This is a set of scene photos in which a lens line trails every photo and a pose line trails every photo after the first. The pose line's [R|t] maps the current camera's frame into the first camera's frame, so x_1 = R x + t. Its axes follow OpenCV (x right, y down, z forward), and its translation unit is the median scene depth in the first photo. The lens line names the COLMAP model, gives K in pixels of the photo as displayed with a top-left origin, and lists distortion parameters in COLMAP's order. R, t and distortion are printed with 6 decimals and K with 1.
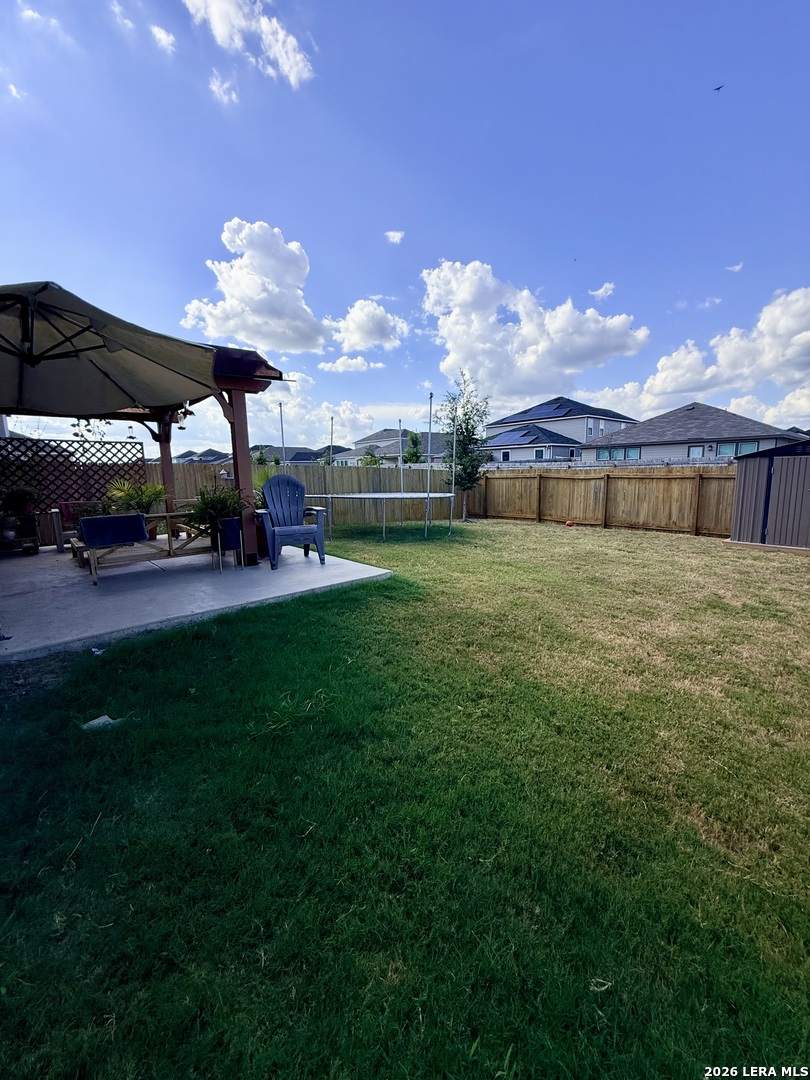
lens RADIAL K [[428.5, 0, 408.5], [0, 428.5, 534.0], [0, 0, 1]] dist [0.001343, 0.000124]
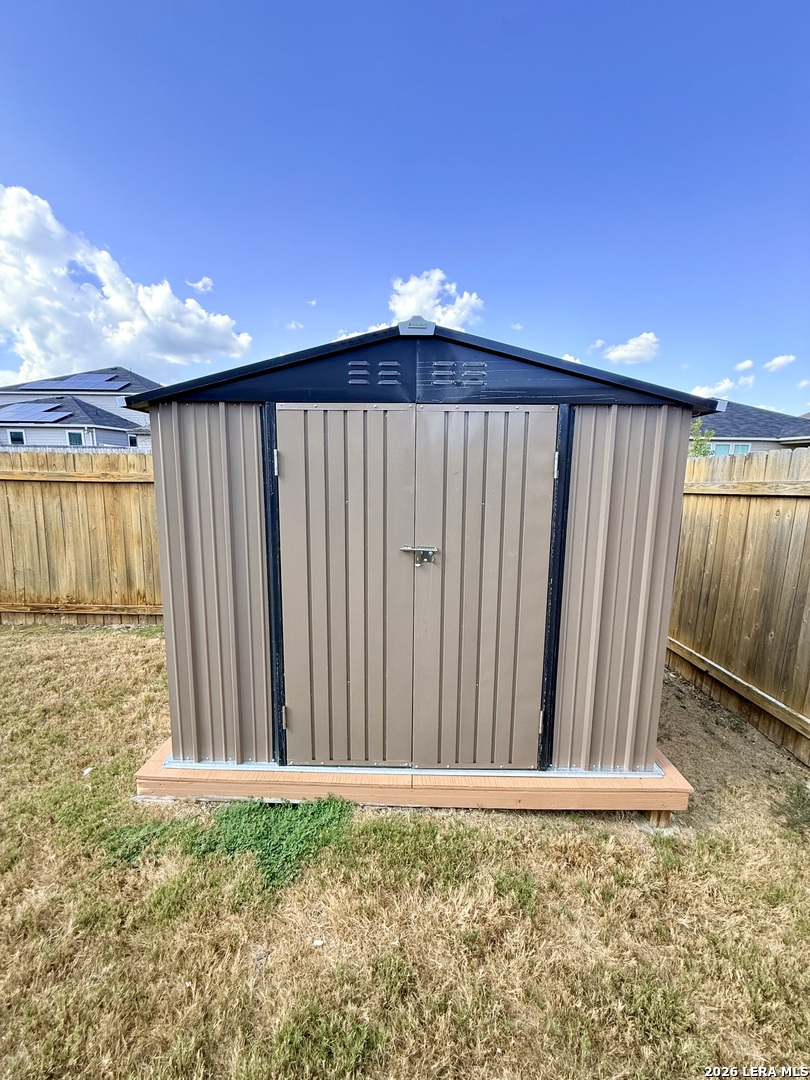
lens RADIAL K [[428.5, 0, 408.5], [0, 428.5, 534.0], [0, 0, 1]] dist [0.001343, 0.000124]
pose [[0.672482, -0.086537, 0.735037, 0.086444], [0.081490, 0.995760, 0.042678, -0.013706], [-0.735614, 0.031198, 0.676683, 0.094803]]
